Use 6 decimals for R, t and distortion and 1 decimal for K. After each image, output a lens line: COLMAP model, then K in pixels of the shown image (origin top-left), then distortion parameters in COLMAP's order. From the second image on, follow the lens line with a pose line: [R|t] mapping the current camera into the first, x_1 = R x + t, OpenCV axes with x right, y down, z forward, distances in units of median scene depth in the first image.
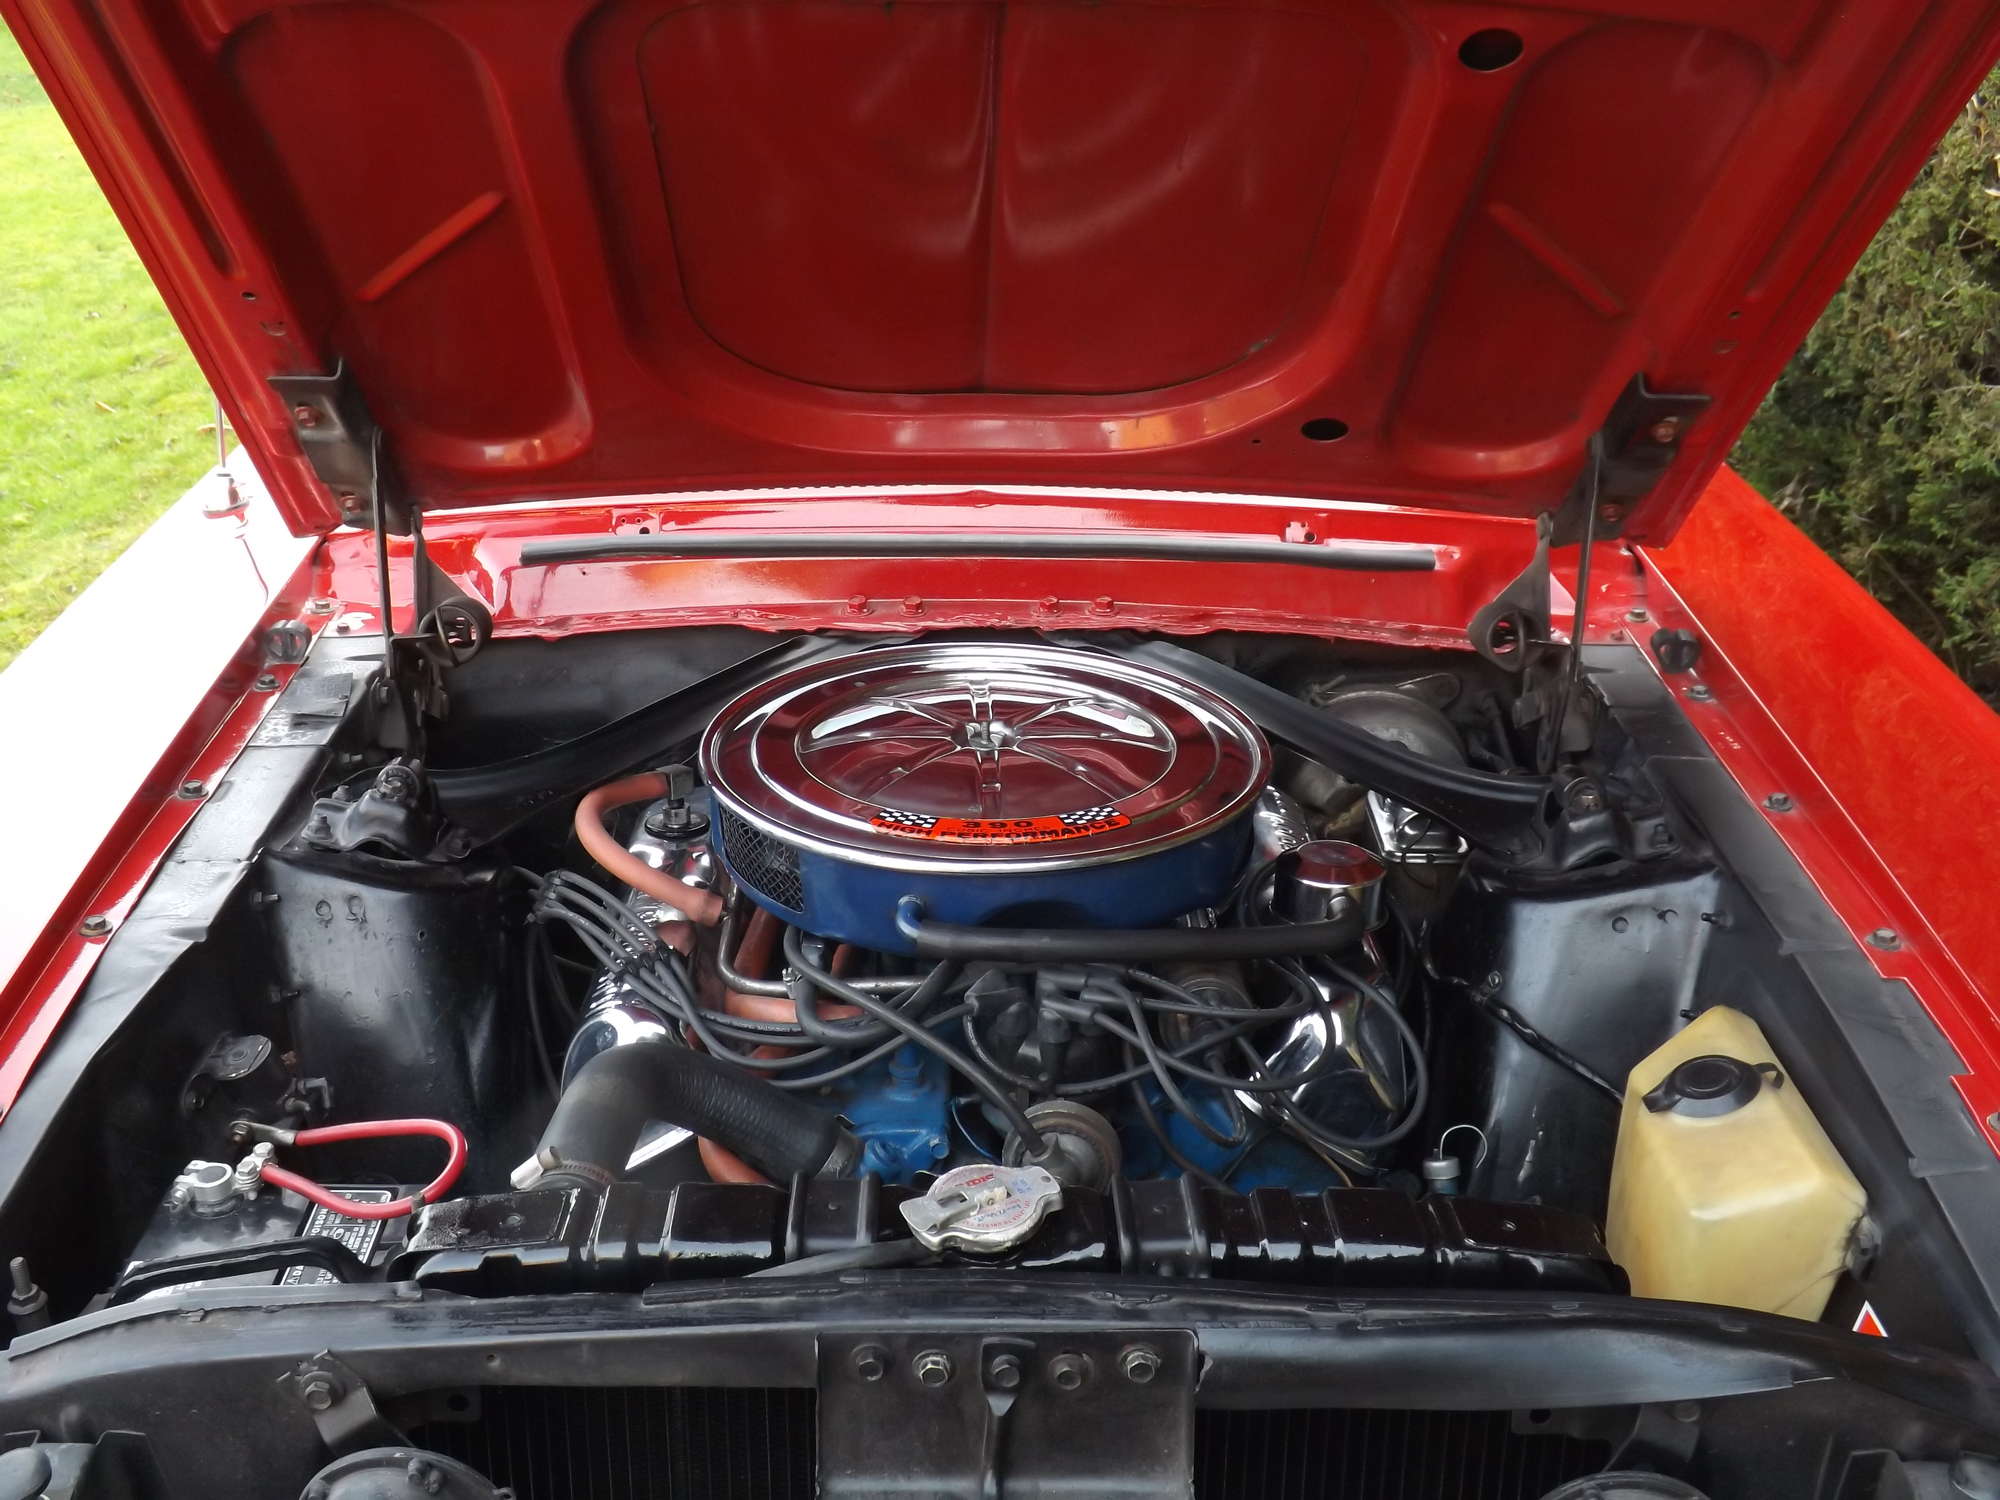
lens RADIAL K [[2182.1, 0, 1000.0], [0, 2182.1, 750.0], [0, 0, 1]] dist [0.007130, 0.017021]
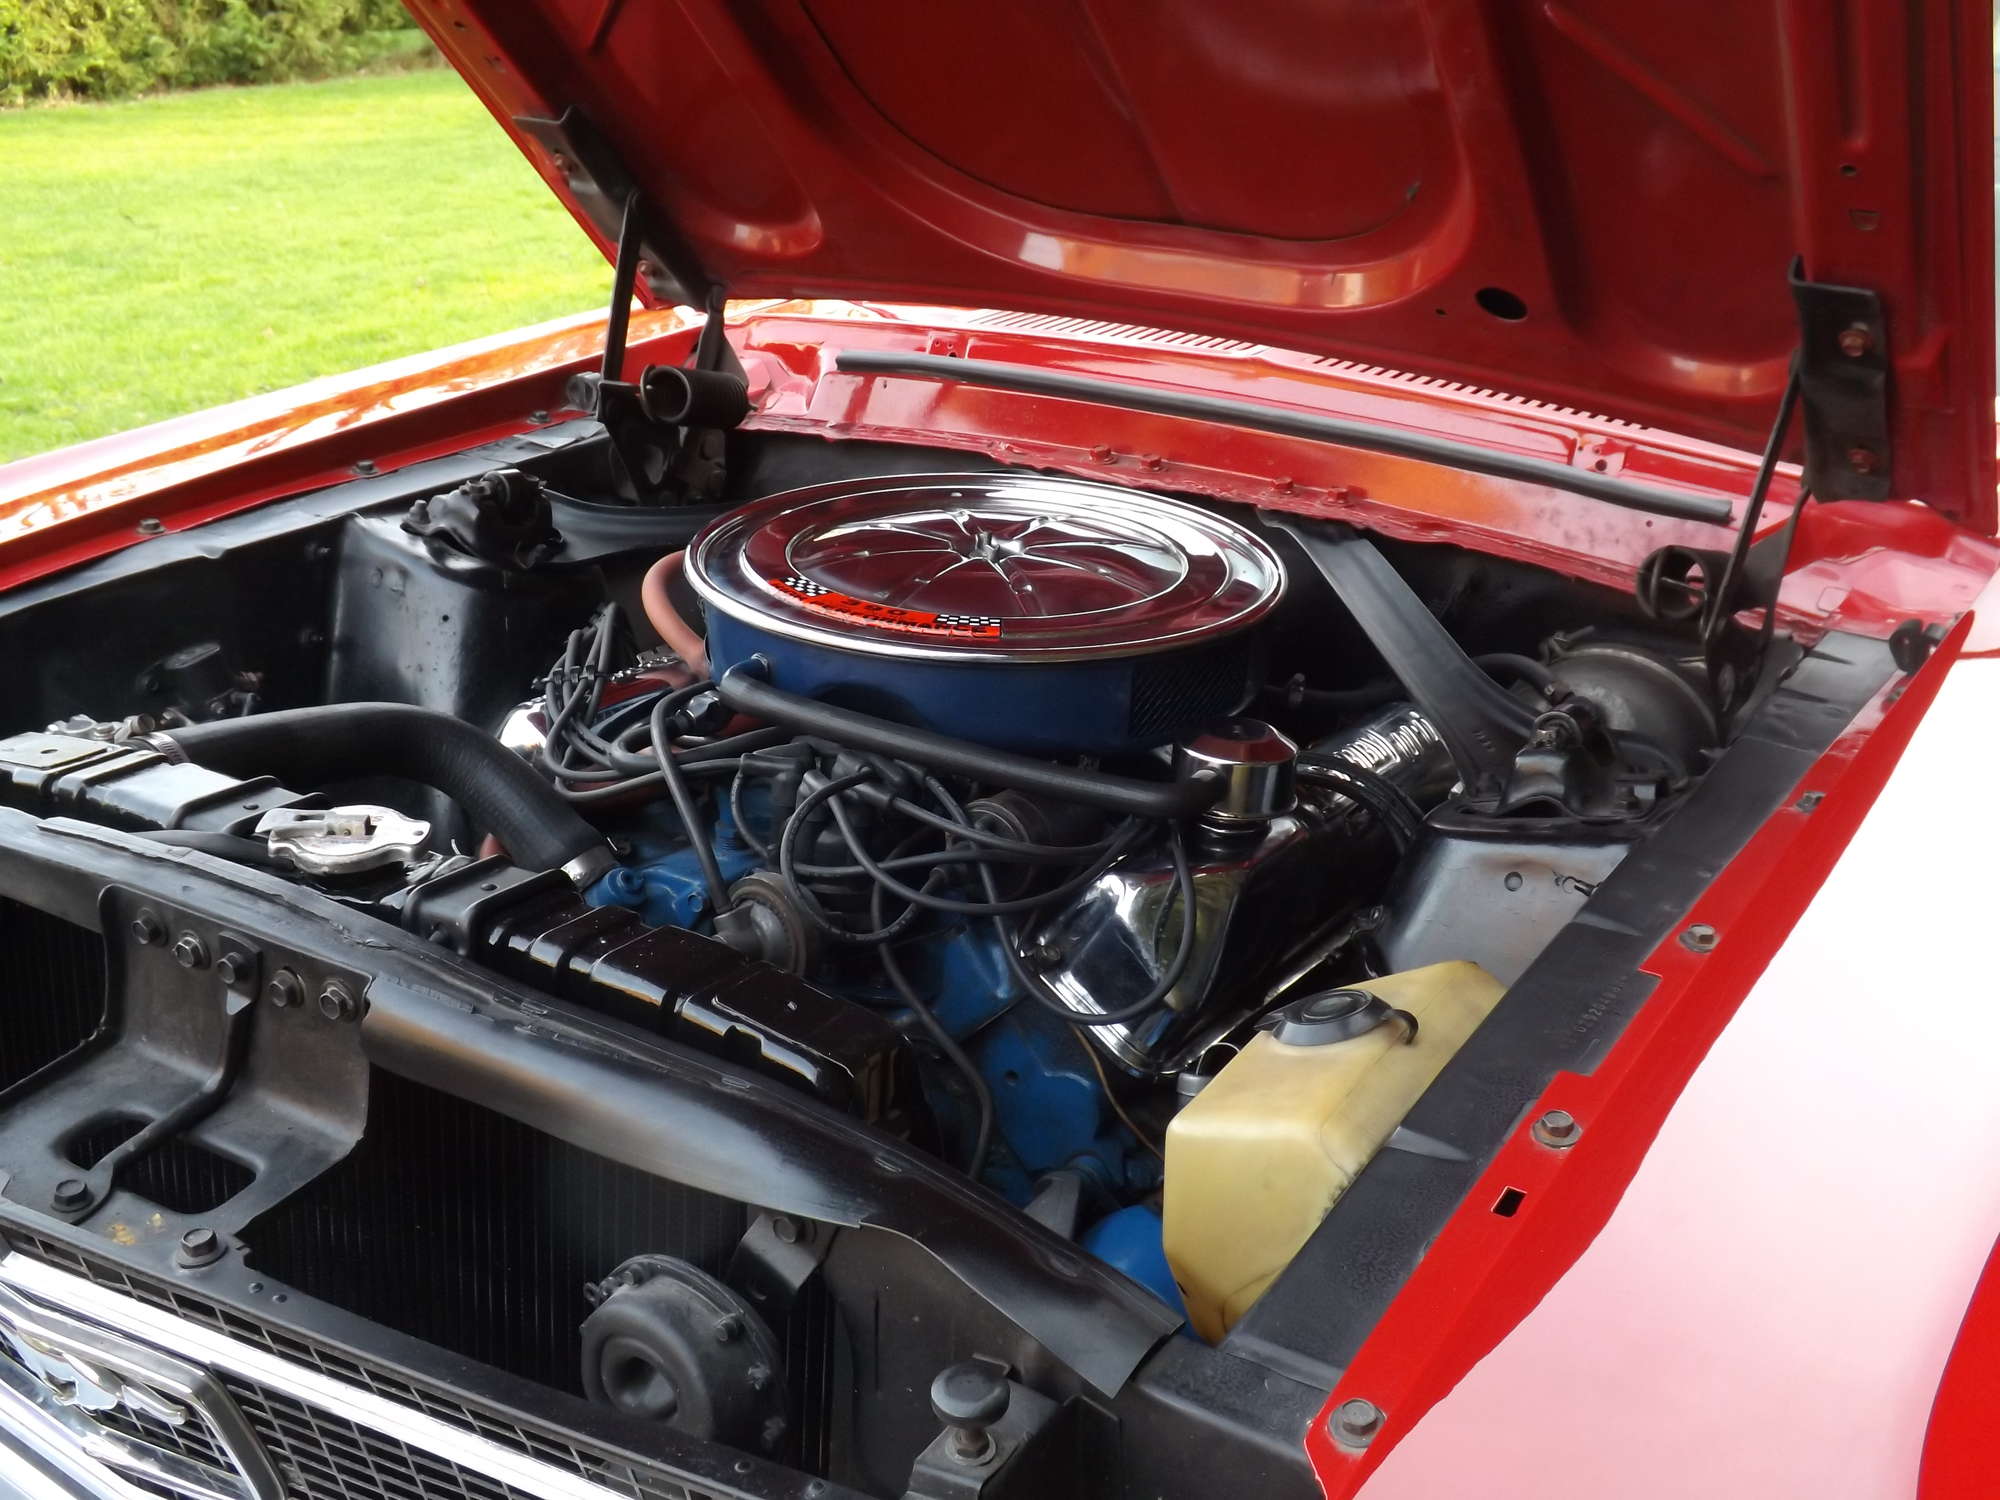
lens RADIAL K [[2182.1, 0, 1000.0], [0, 2182.1, 750.0], [0, 0, 1]] dist [0.007130, 0.017021]
pose [[0.850559, 0.217133, -0.478961, 0.523611], [-0.226234, 0.973273, 0.039469, 0.044725], [0.474729, 0.074787, 0.876949, 0.185676]]
